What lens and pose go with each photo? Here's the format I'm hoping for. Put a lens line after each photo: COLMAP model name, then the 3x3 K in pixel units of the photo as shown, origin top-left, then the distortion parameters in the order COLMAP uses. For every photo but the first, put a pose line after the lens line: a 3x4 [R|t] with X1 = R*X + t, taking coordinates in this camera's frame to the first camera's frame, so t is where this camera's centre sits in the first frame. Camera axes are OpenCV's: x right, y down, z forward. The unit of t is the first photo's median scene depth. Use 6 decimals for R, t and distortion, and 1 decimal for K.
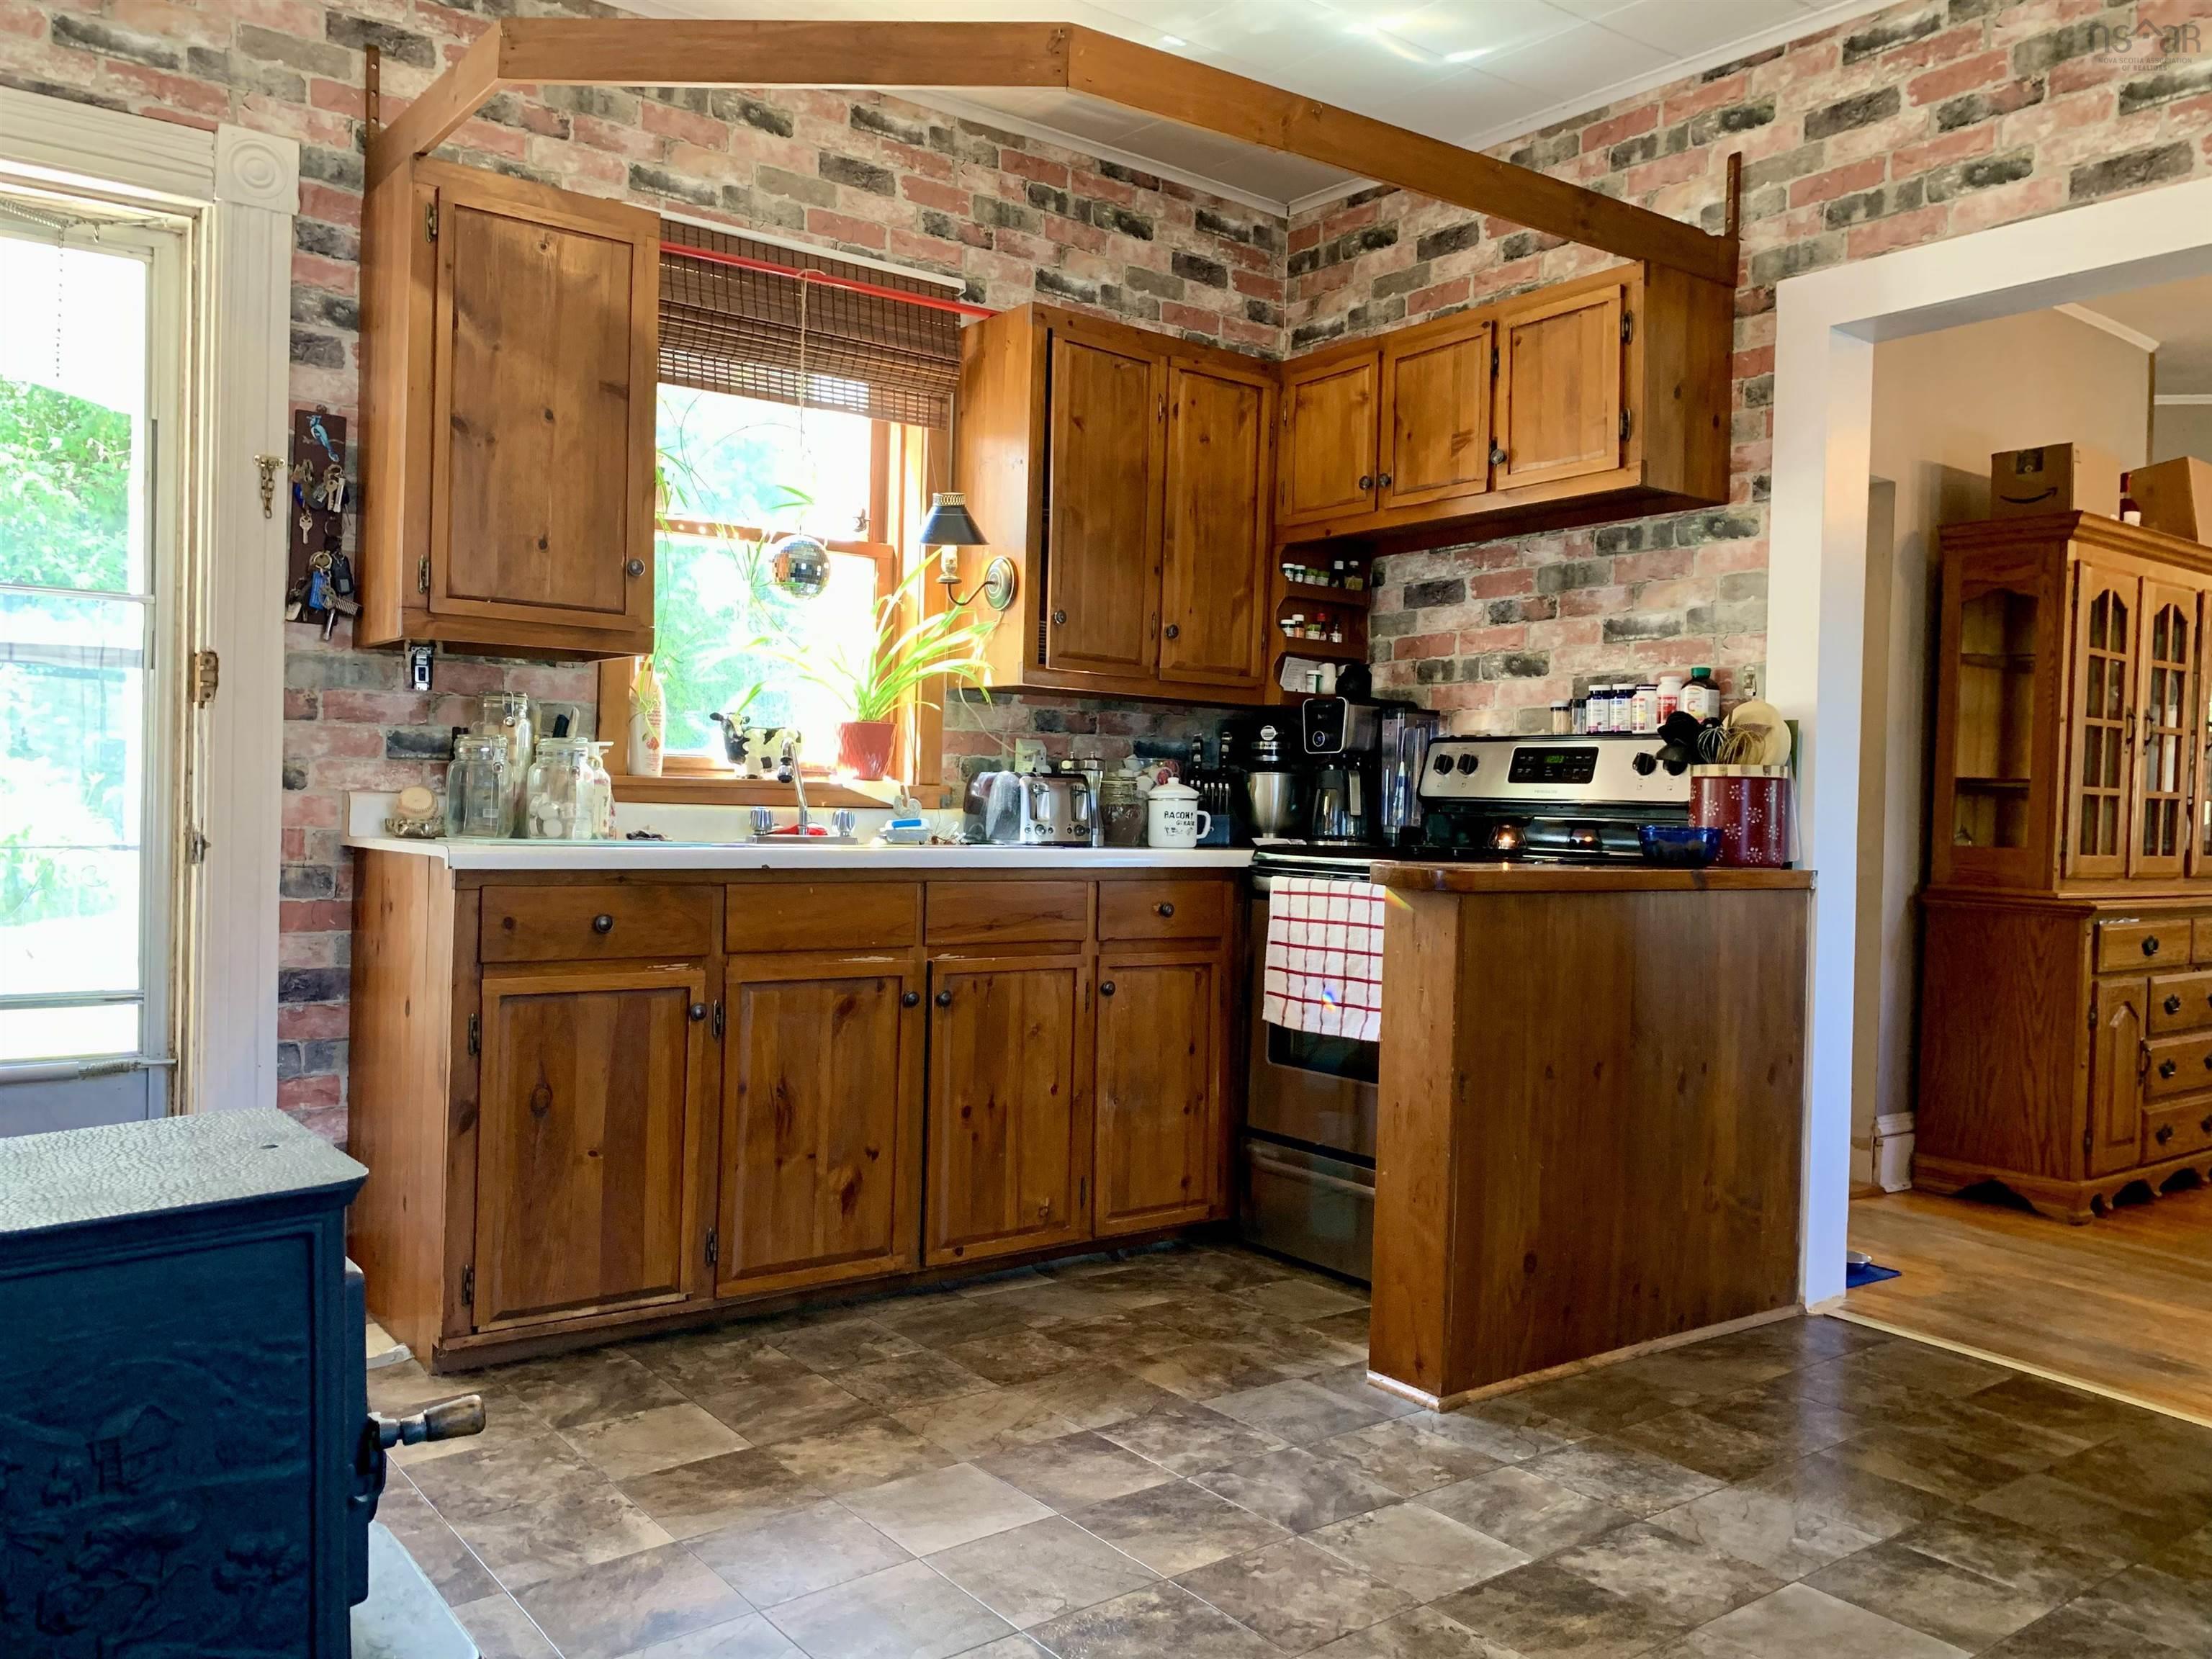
lens RADIAL K [[1688.9, 0, 1086.0], [0, 1688.9, 845.3], [0, 0, 1]] dist [0.007037, 0.002386]
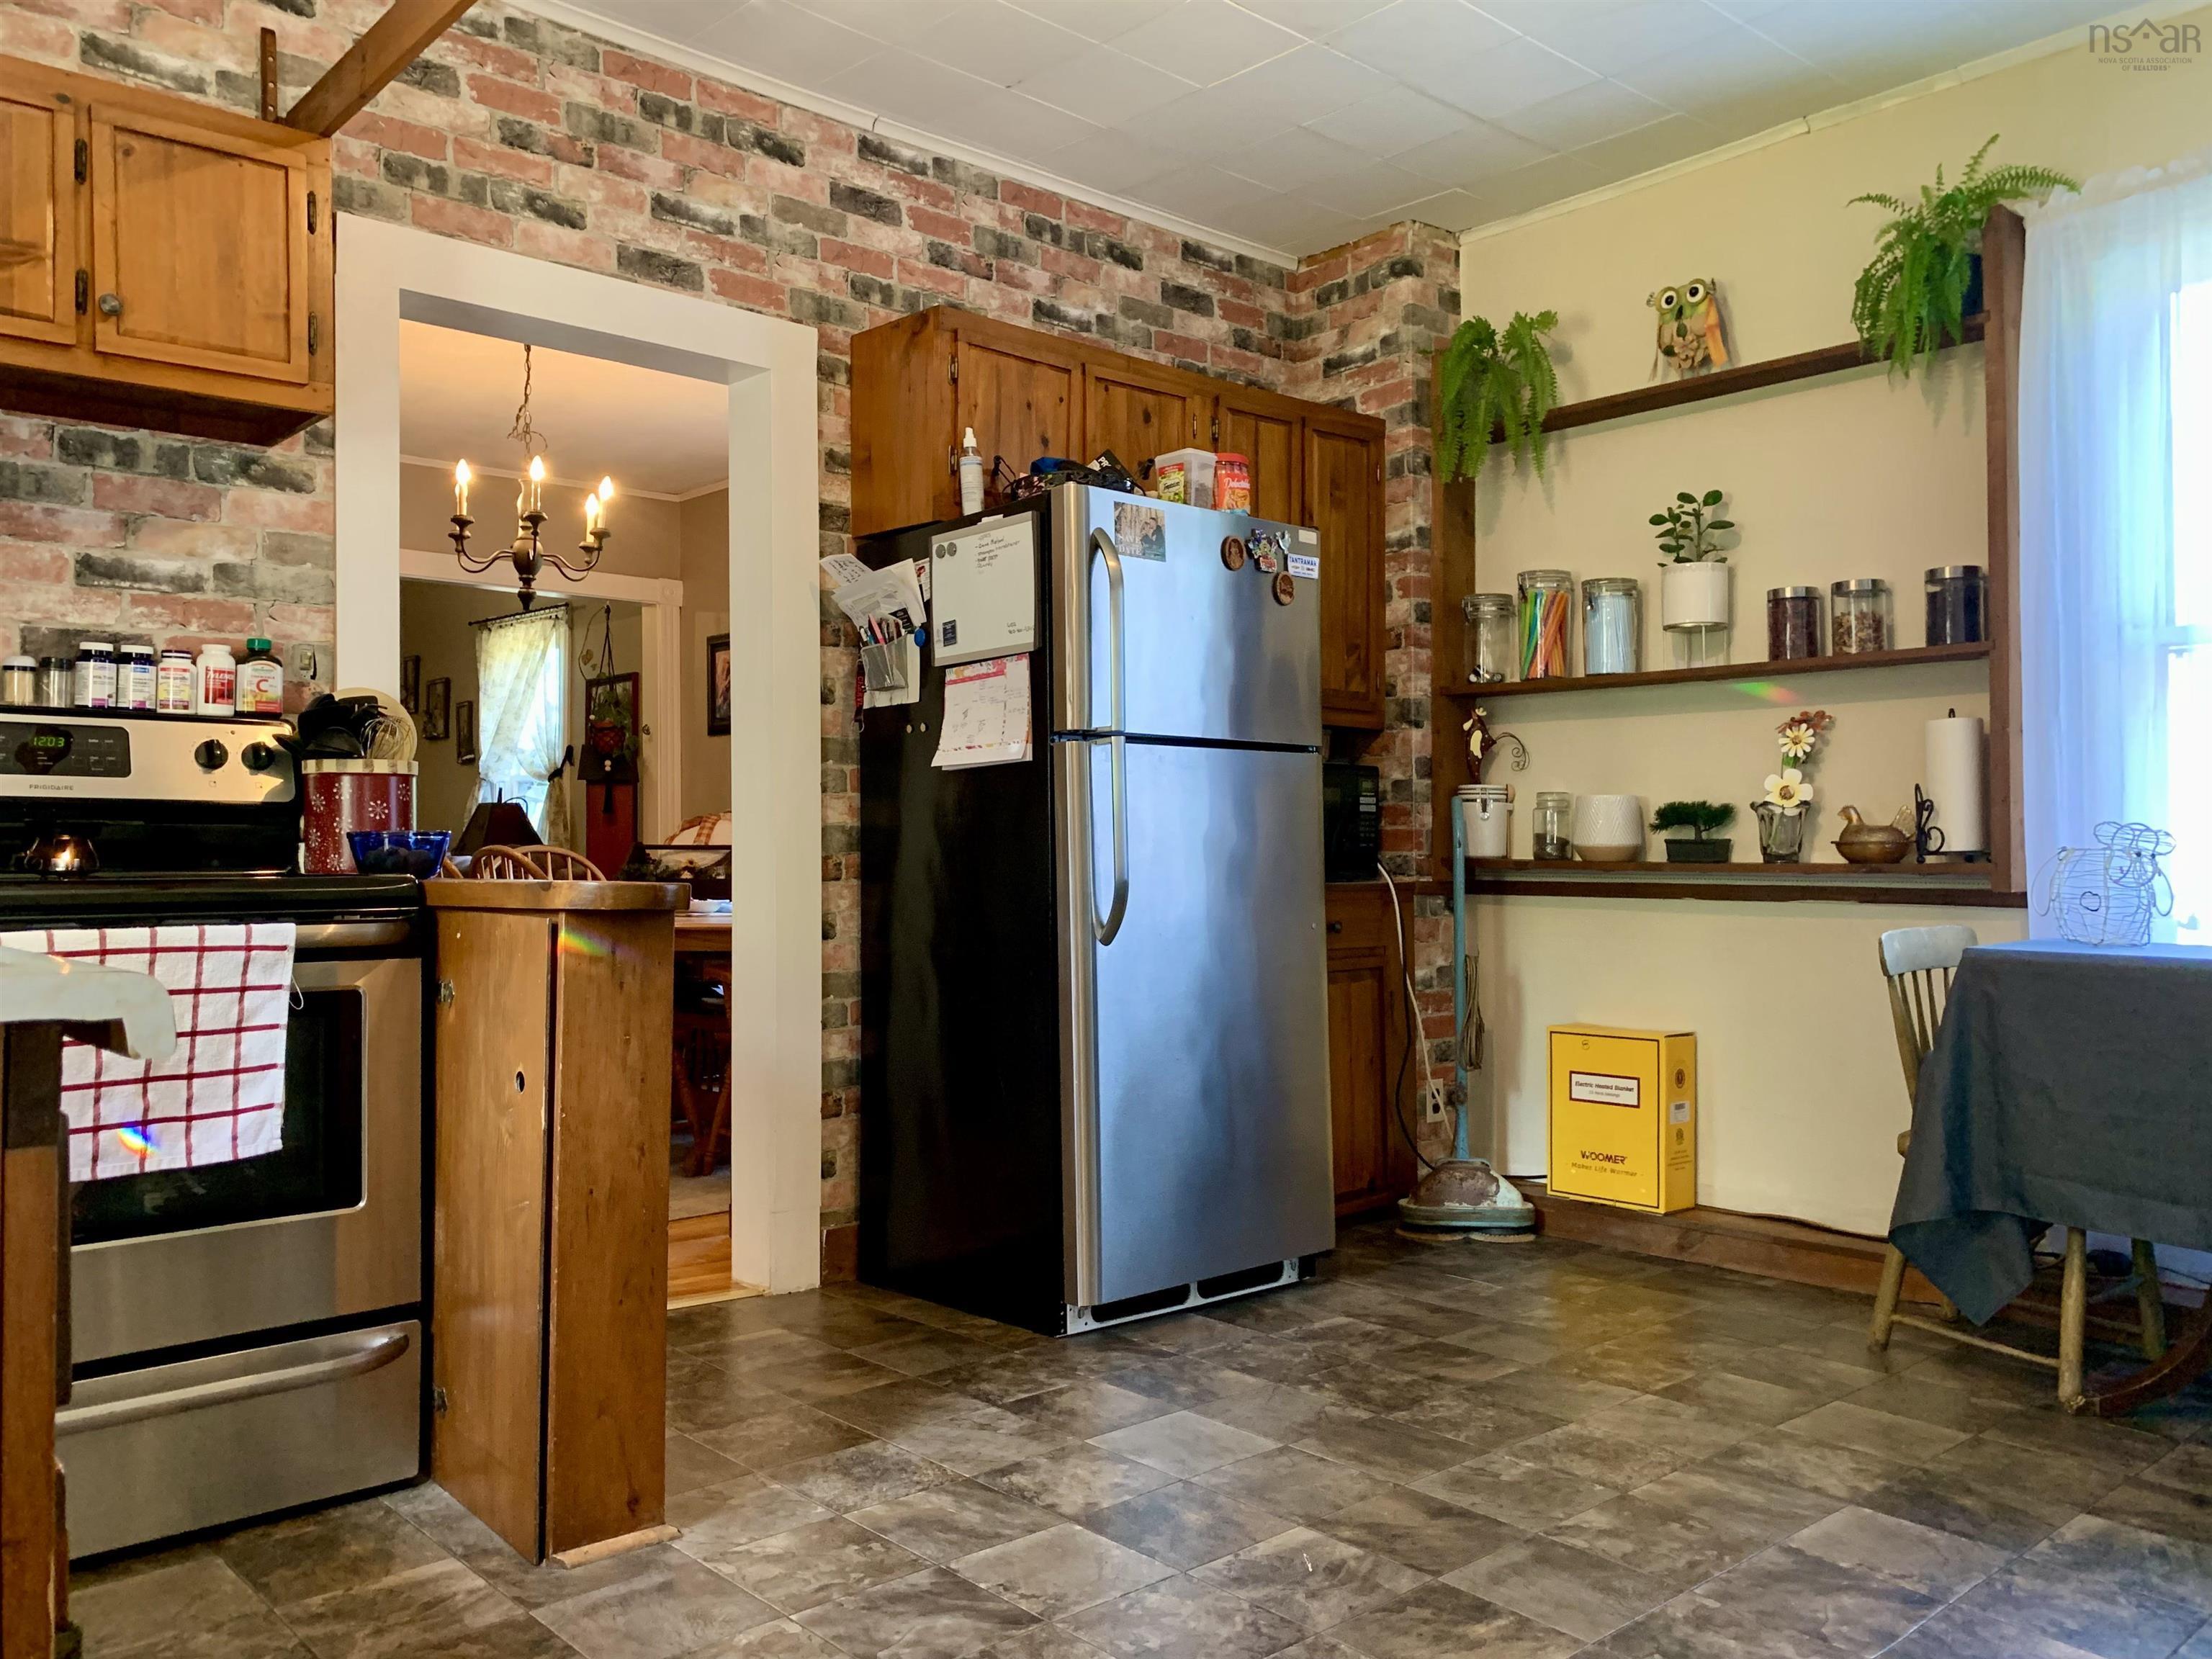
lens RADIAL K [[1688.9, 0, 1100.1], [0, 1688.9, 836.0], [0, 0, 1]] dist [0.007037, 0.002386]
pose [[-0.064098, -0.028222, 0.997544, -0.600120], [0.013802, 0.999479, 0.029164, -0.033721], [-0.997848, 0.015638, -0.063675, 0.790008]]
